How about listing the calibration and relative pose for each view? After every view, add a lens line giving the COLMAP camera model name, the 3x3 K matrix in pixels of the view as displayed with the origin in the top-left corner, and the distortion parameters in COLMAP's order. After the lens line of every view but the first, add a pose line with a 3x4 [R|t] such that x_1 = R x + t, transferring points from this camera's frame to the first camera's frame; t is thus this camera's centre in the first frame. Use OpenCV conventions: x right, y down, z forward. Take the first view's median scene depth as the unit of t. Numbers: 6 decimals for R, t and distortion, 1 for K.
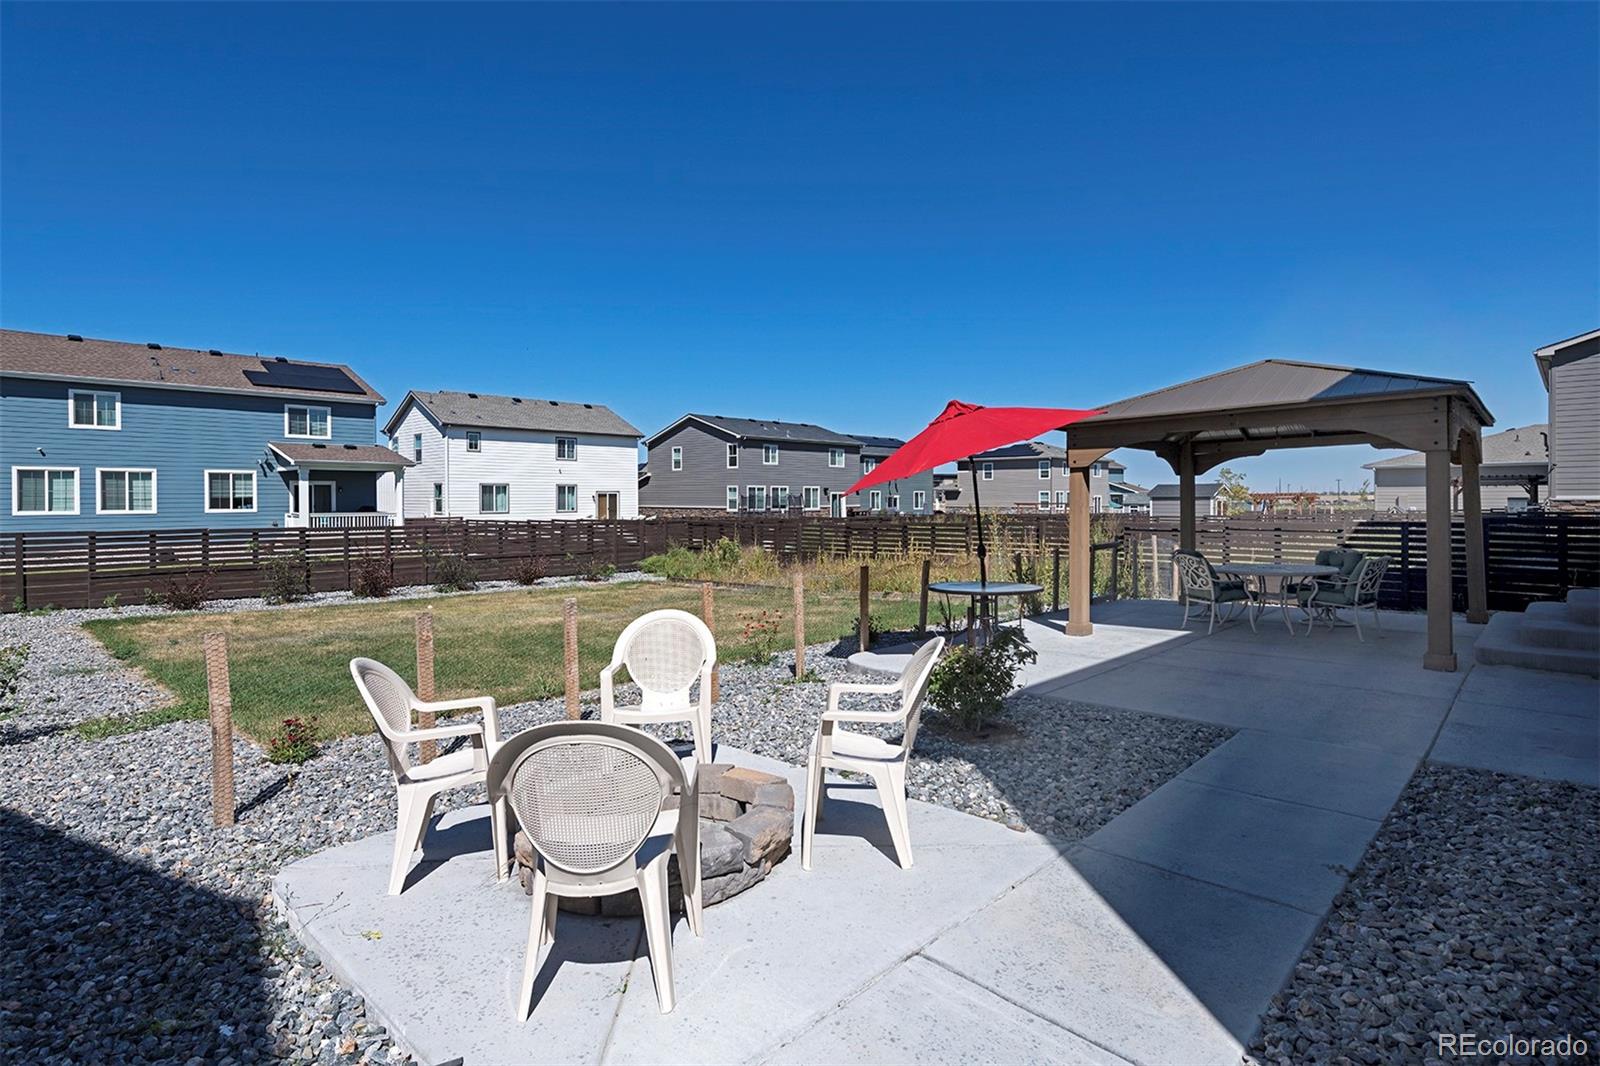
lens RADIAL K [[797.4, 0, 856.7], [0, 797.4, 528.2], [0, 0, 1]] dist [-0.000711, -0.000455]
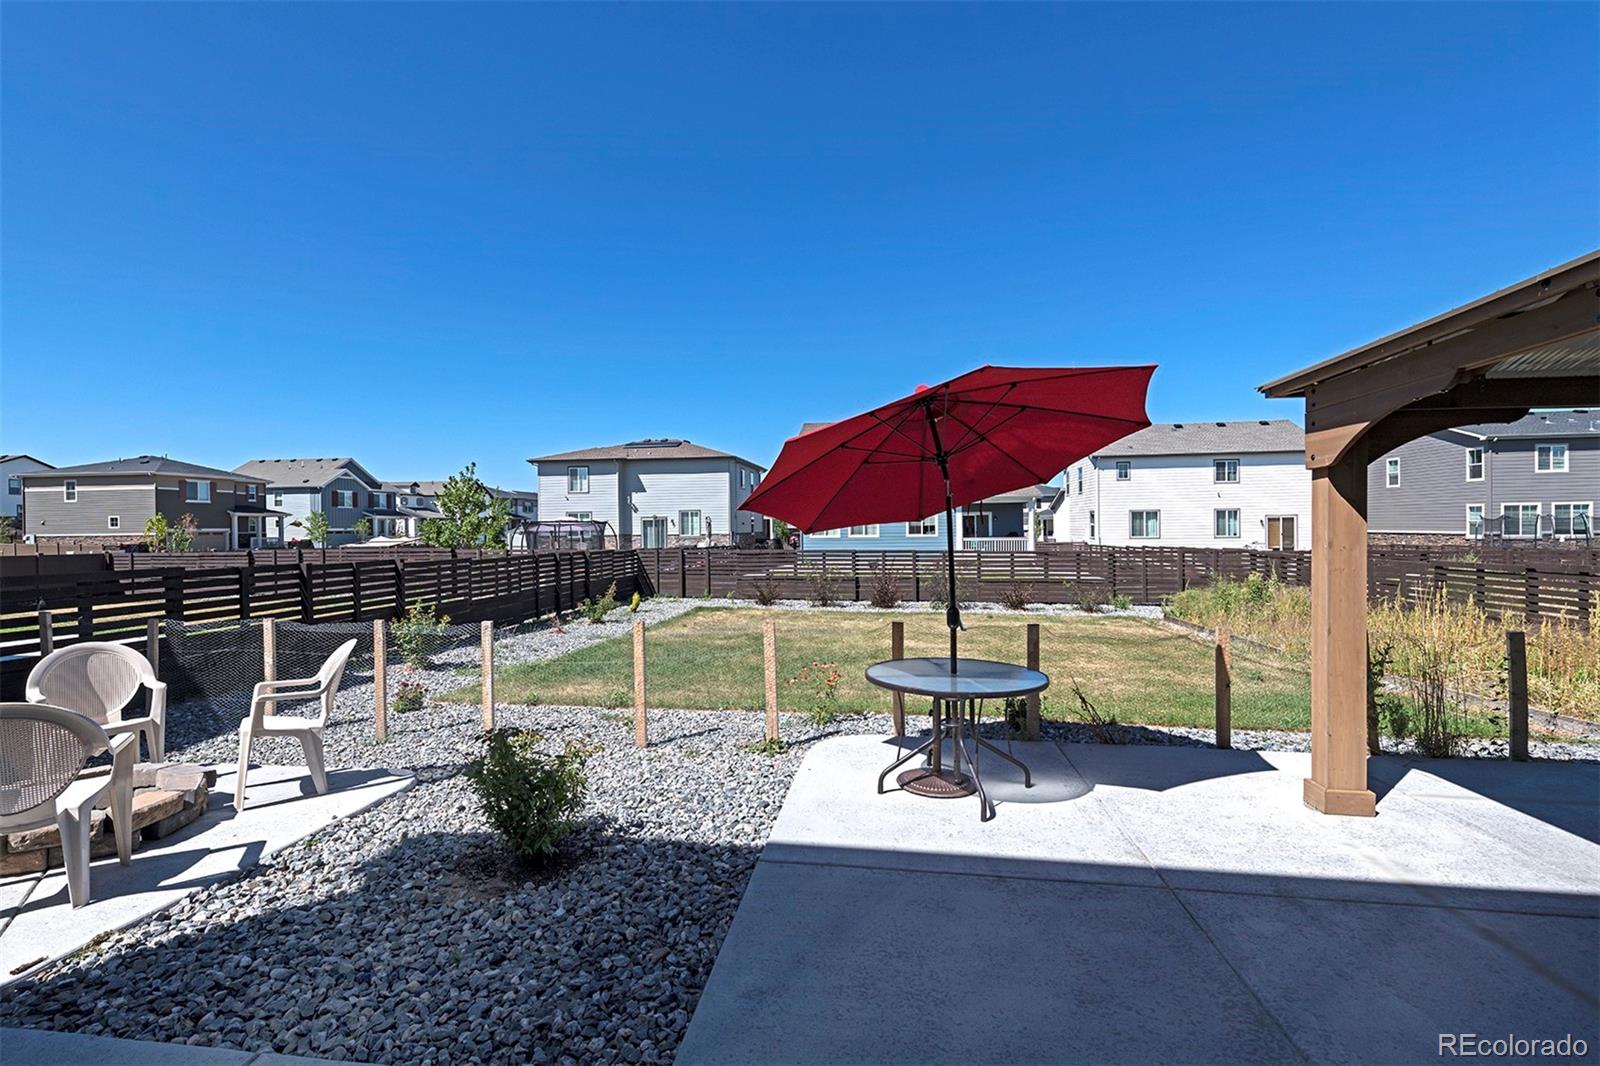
lens RADIAL K [[736.5, 0, 796.7], [0, 736.5, 529.9], [0, 0, 1]] dist [0.015272, -0.000696]
pose [[0.549391, -0.002507, -0.835562, 0.102011], [-0.021210, 0.999631, -0.016945, -0.004446], [0.835296, 0.027032, 0.549135, 0.101360]]
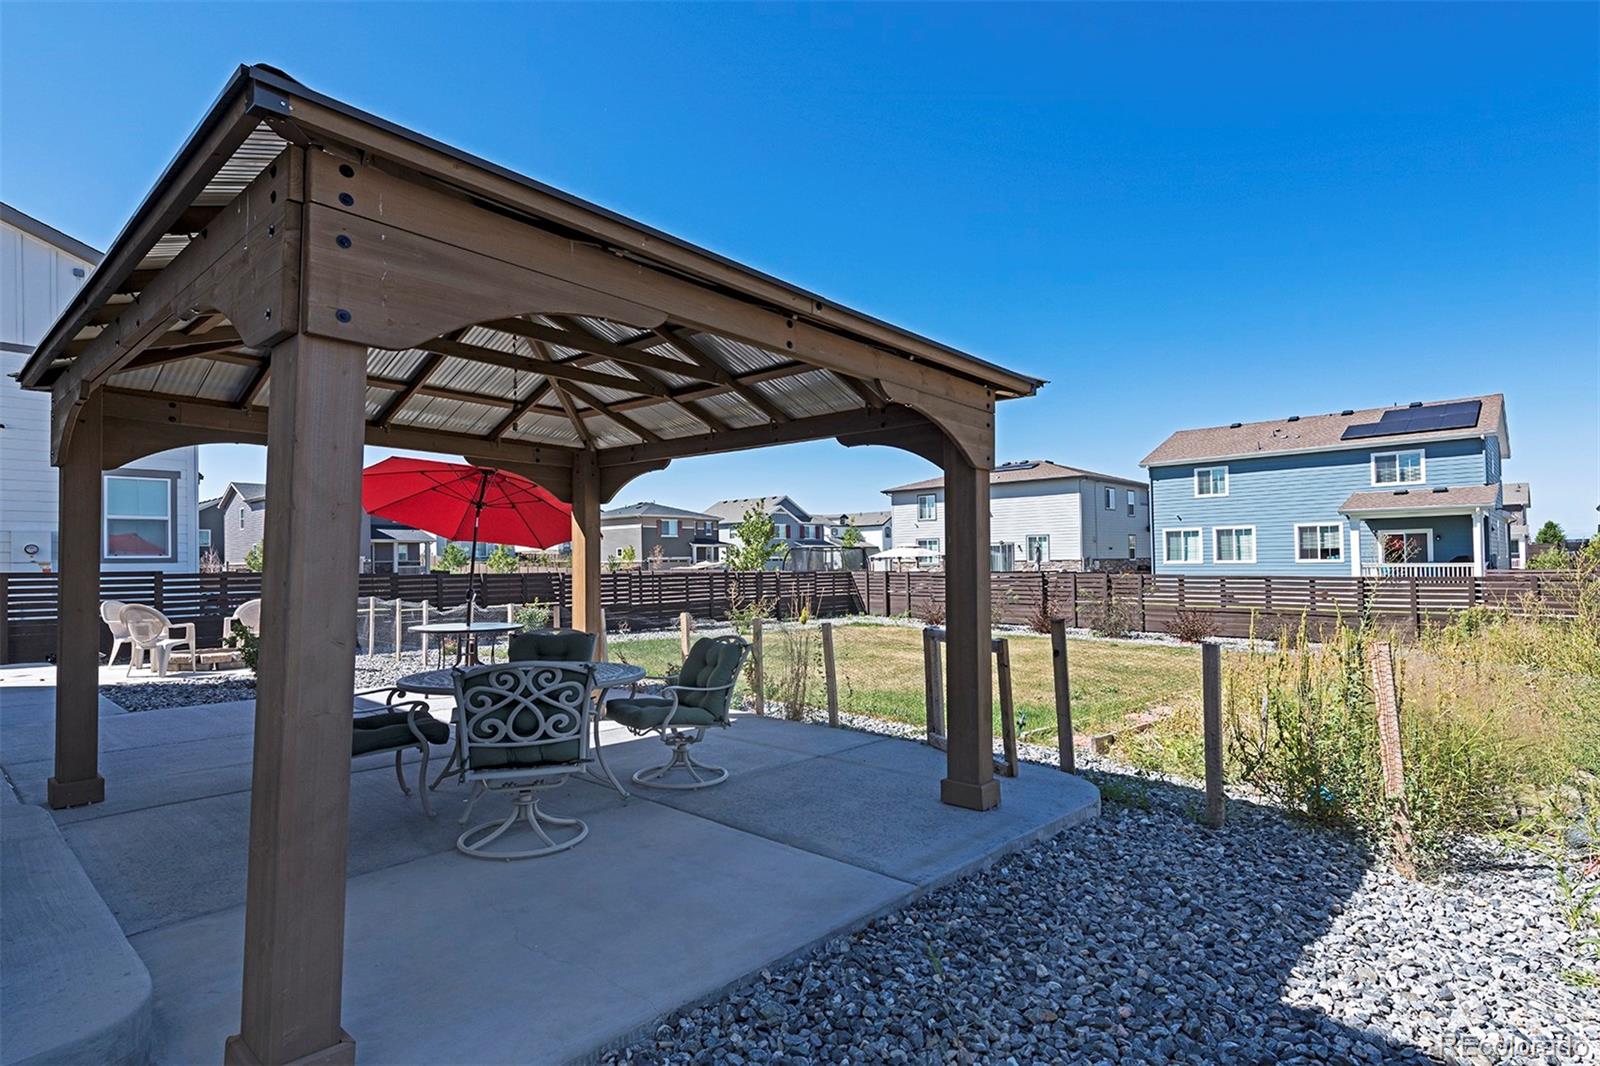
lens RADIAL K [[780.2, 0, 800.0], [0, 780.2, 533.0], [0, 0, 1]] dist [0.036159, -0.000068]
pose [[0.028030, -0.034109, -0.999025, 0.189671], [-0.018253, 0.999234, -0.034628, -0.007075], [0.999440, 0.019206, 0.027386, 0.199368]]
